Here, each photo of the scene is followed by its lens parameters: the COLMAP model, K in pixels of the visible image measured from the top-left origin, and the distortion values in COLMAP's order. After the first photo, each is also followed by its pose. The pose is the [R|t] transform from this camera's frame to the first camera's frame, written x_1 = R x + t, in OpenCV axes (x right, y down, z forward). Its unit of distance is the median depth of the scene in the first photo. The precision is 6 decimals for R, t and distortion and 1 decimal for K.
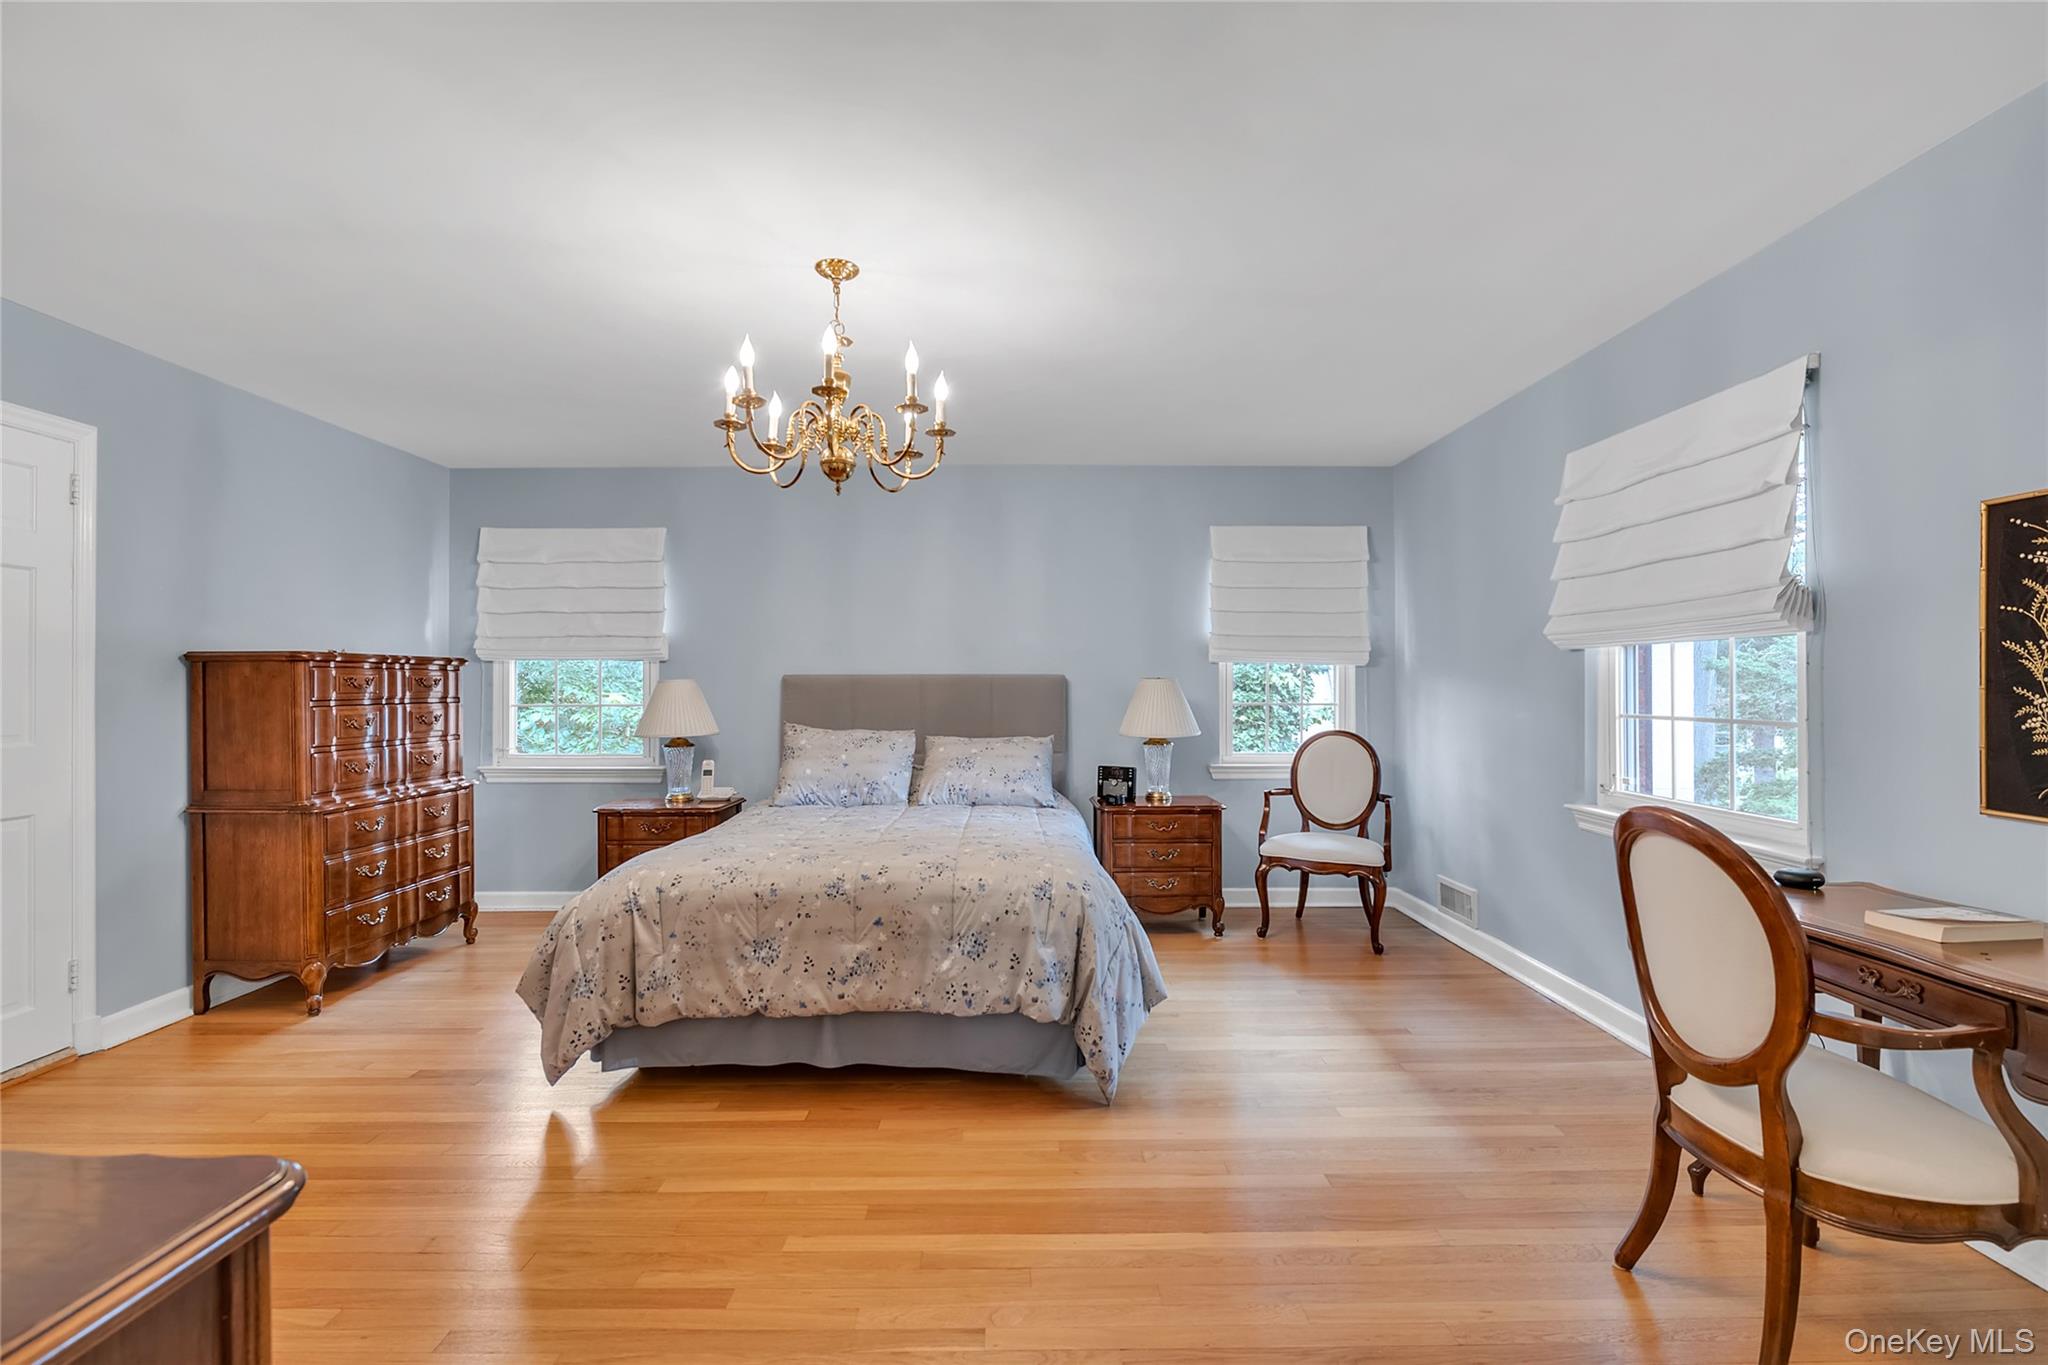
lens RADIAL K [[840.9, 0, 1016.4], [0, 840.9, 690.4], [0, 0, 1]] dist [0.002160, -0.000220]
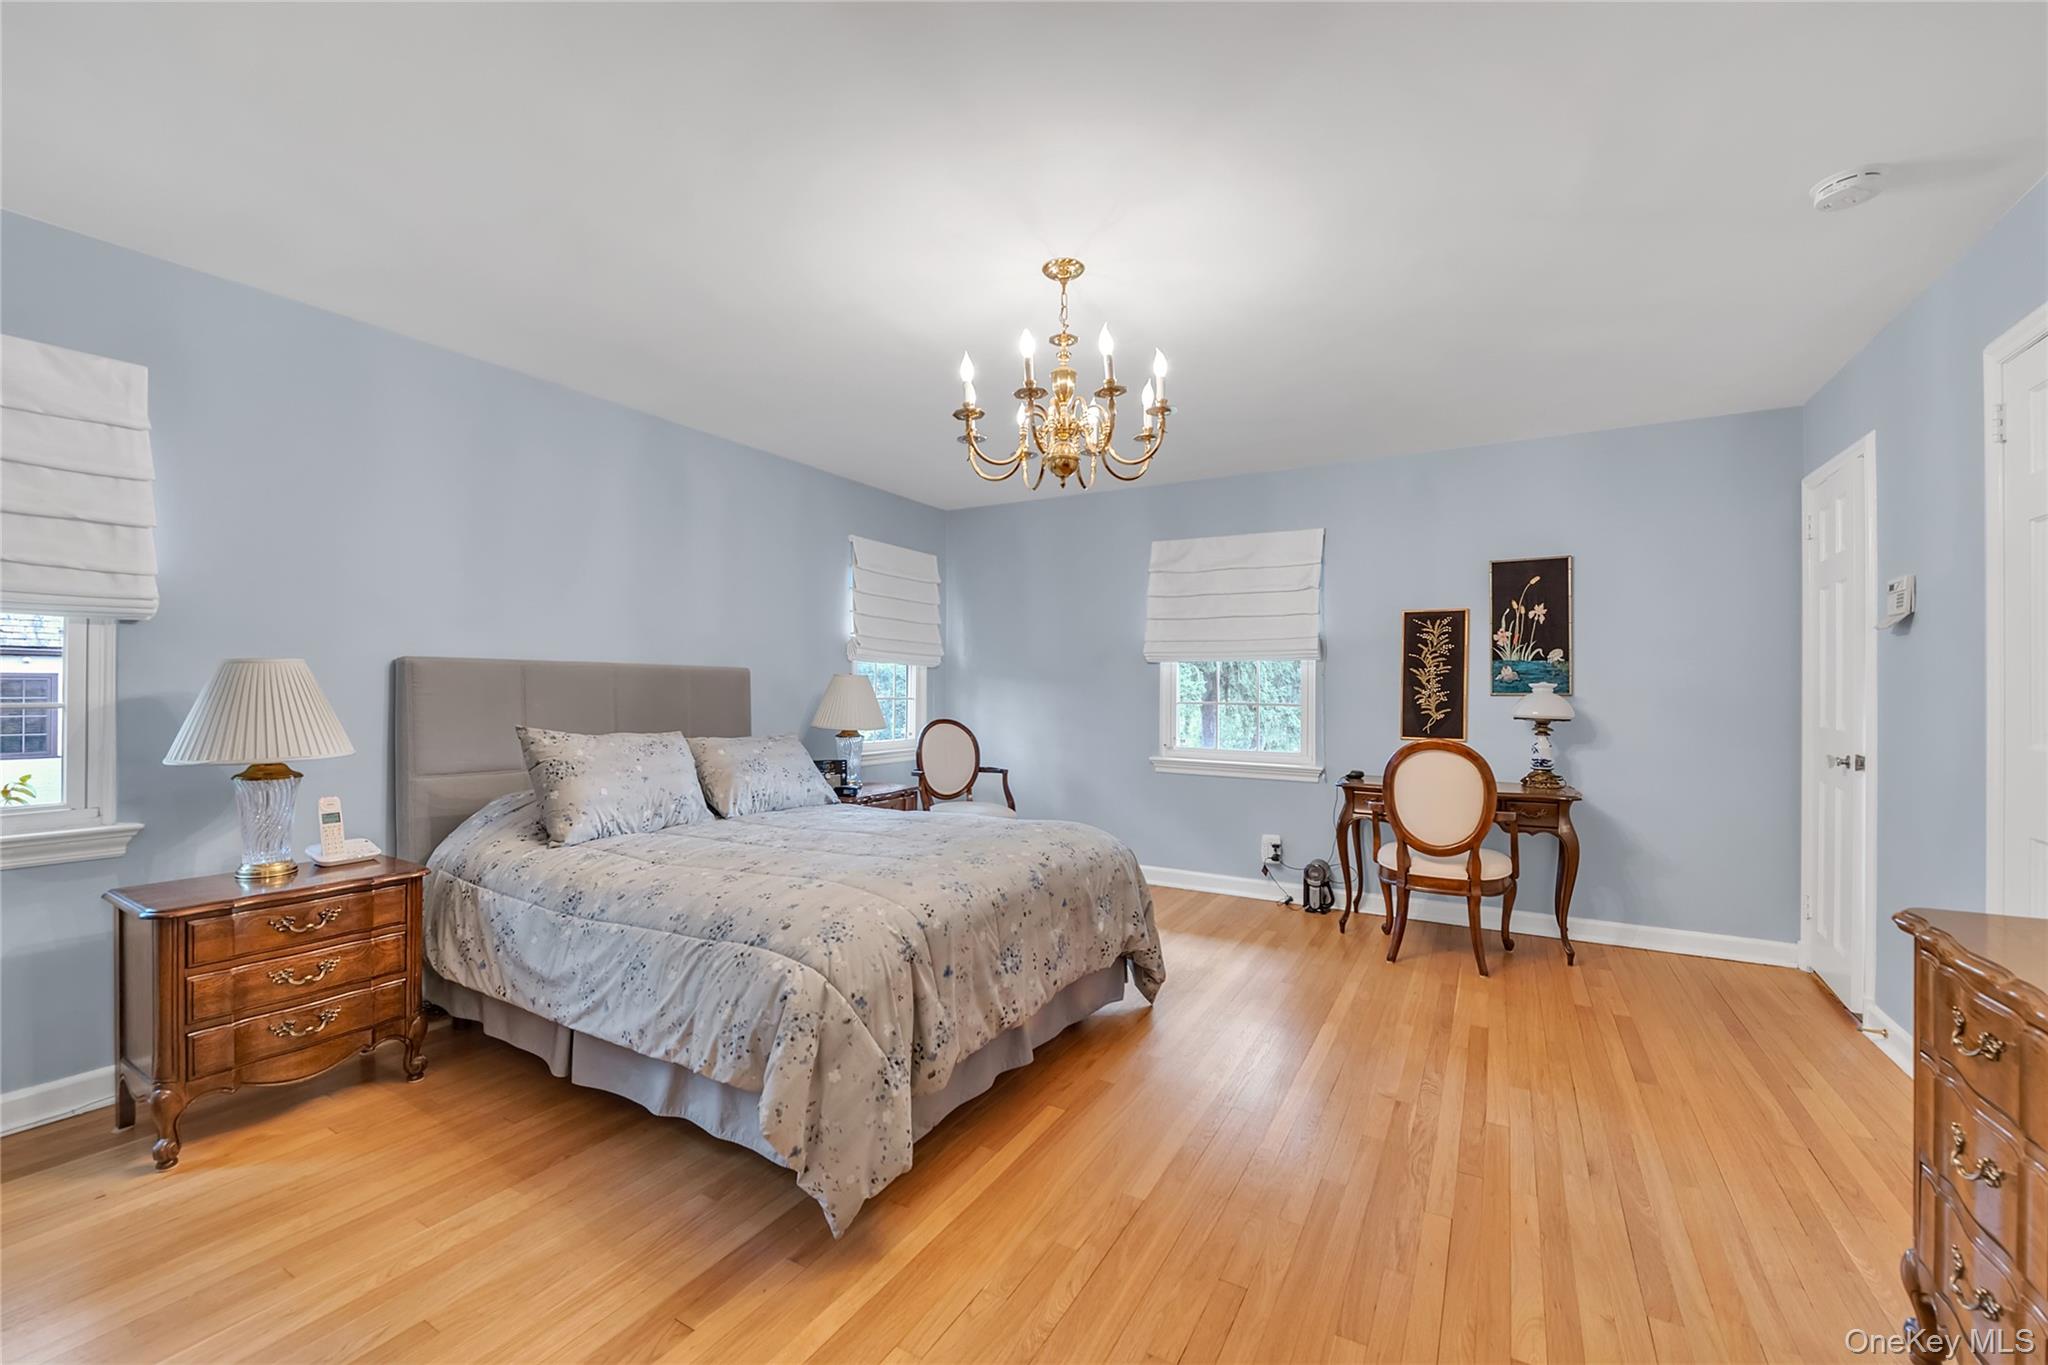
lens RADIAL K [[840.9, 0, 962.8], [0, 840.9, 685.9], [0, 0, 1]] dist [0.002160, -0.000220]
pose [[0.528782, 0.008435, 0.848716, -0.929109], [-0.004719, 0.999964, -0.006998, 0.010066], [-0.848745, -0.000304, 0.528803, 0.455778]]
